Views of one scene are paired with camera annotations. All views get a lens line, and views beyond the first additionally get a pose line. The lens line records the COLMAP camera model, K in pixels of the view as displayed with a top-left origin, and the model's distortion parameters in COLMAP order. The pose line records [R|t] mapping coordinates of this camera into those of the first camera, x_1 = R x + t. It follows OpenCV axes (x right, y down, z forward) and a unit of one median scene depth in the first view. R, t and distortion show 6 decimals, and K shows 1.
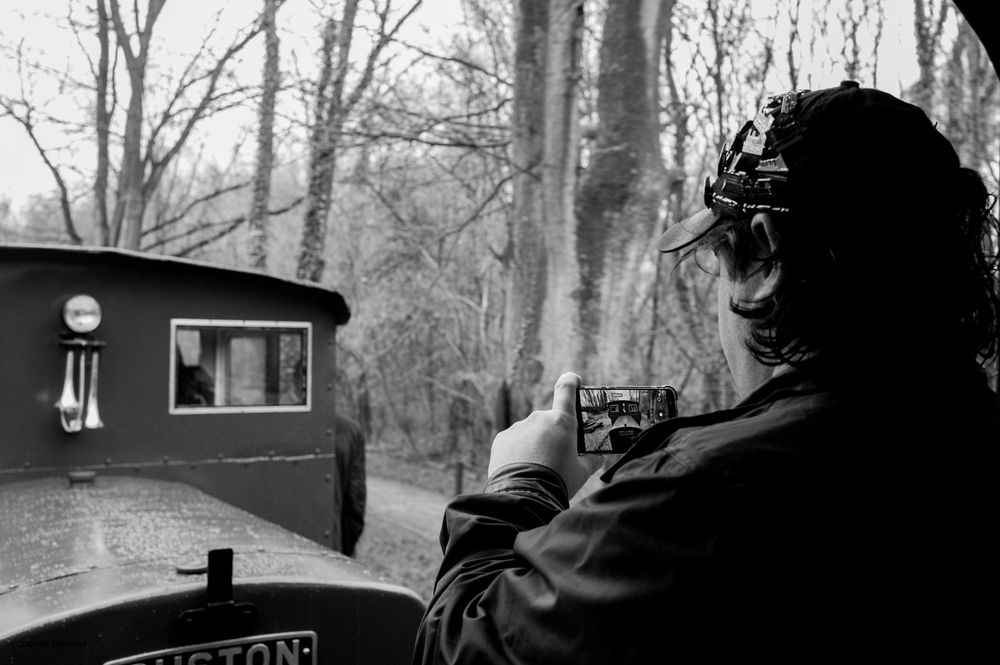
lens RADIAL K [[1015.2, 0, 500.0], [0, 1015.2, 332.5], [0, 0, 1]] dist [0.036245, 0.027465]
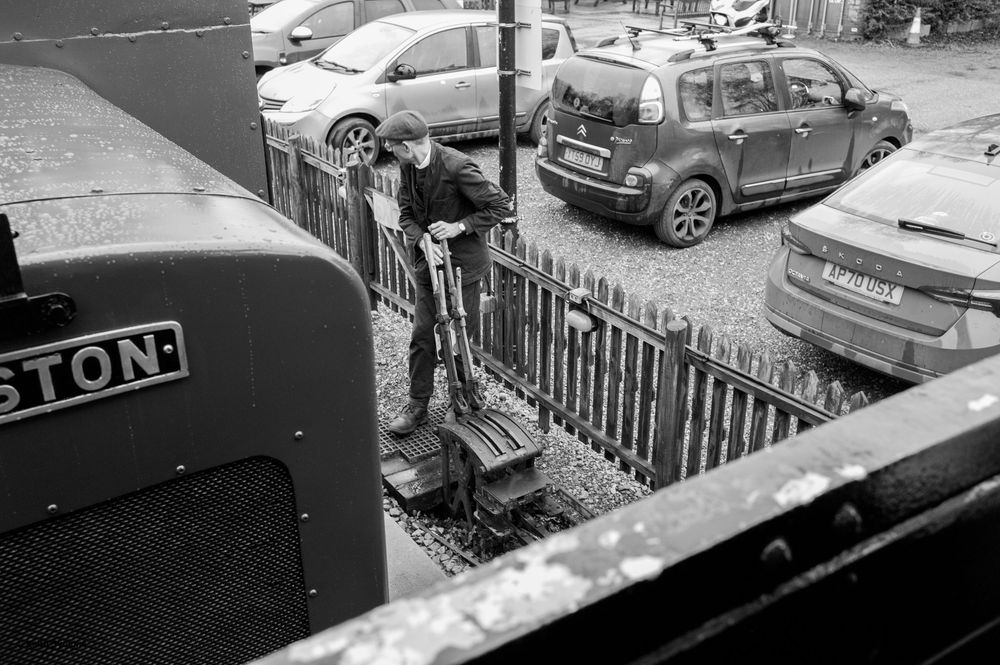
lens RADIAL K [[1015.2, 0, 500.0], [0, 1015.2, 332.5], [0, 0, 1]] dist [0.036245, 0.027465]
pose [[0.999550, -0.029748, -0.003796, 0.031021], [0.028580, 0.906543, 0.421145, 0.025212], [-0.009087, -0.421064, 0.906985, 0.388776]]
